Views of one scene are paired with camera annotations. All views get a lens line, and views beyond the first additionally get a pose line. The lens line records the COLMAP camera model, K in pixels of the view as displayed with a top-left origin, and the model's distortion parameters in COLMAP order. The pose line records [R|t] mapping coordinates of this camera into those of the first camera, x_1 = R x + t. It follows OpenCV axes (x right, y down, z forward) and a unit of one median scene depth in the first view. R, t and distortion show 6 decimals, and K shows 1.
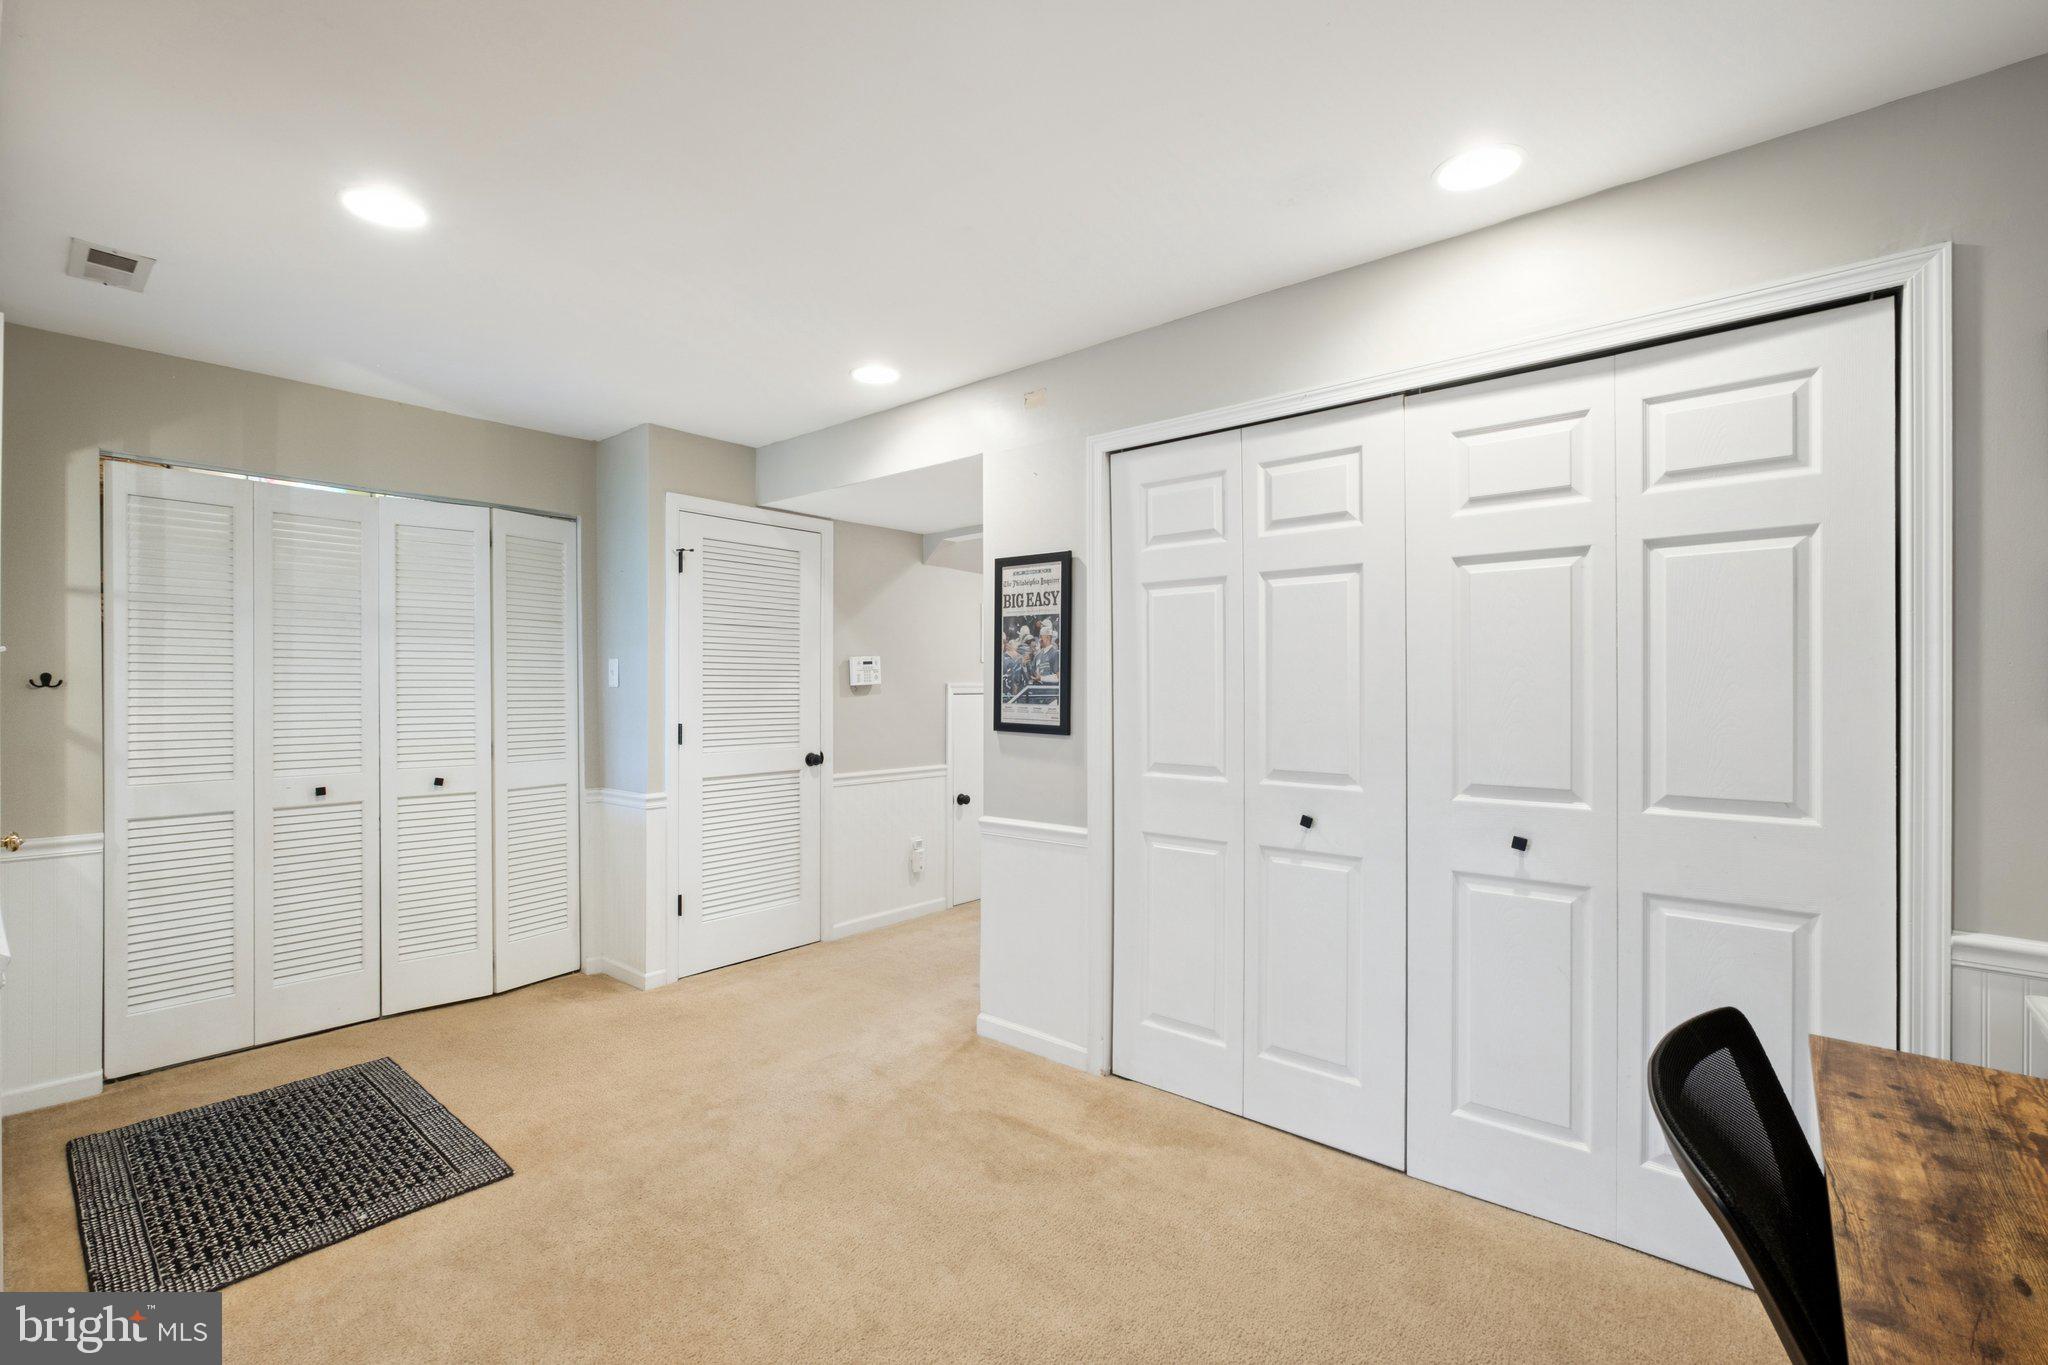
lens RADIAL K [[896.6, 0, 1024.7], [0, 896.6, 686.0], [0, 0, 1]] dist [-0.002872, 0.001714]
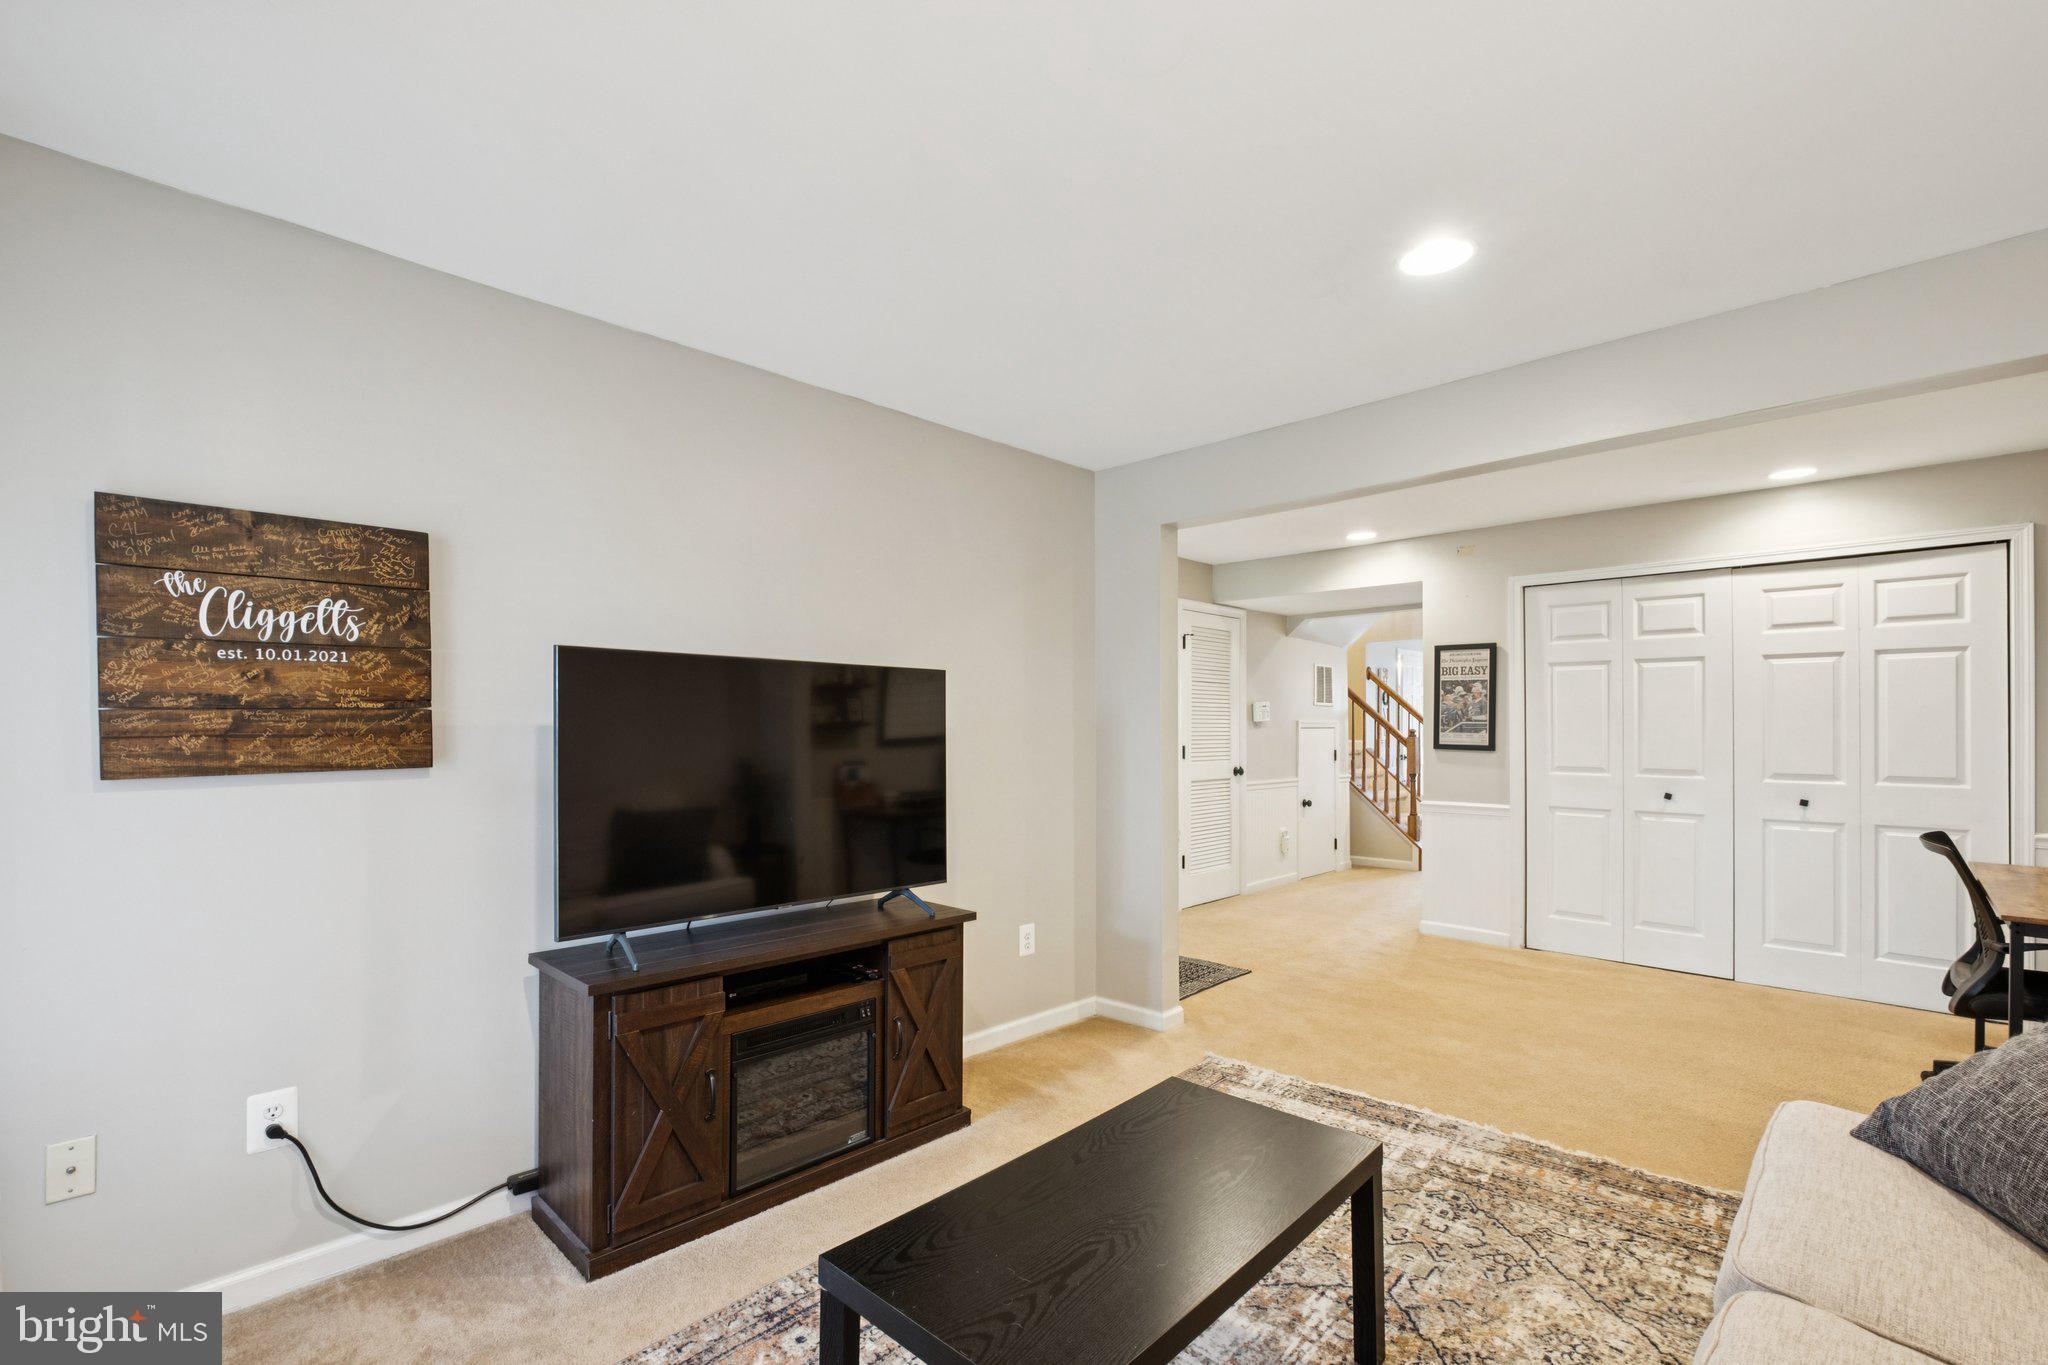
lens RADIAL K [[896.6, 0, 1035.5], [0, 896.6, 717.5], [0, 0, 1]] dist [-0.002872, 0.001714]
pose [[0.997406, 0.001259, -0.071975, -0.787282], [-0.001685, 0.999981, -0.005864, 0.003212], [0.071966, 0.005970, 0.997389, -0.860319]]
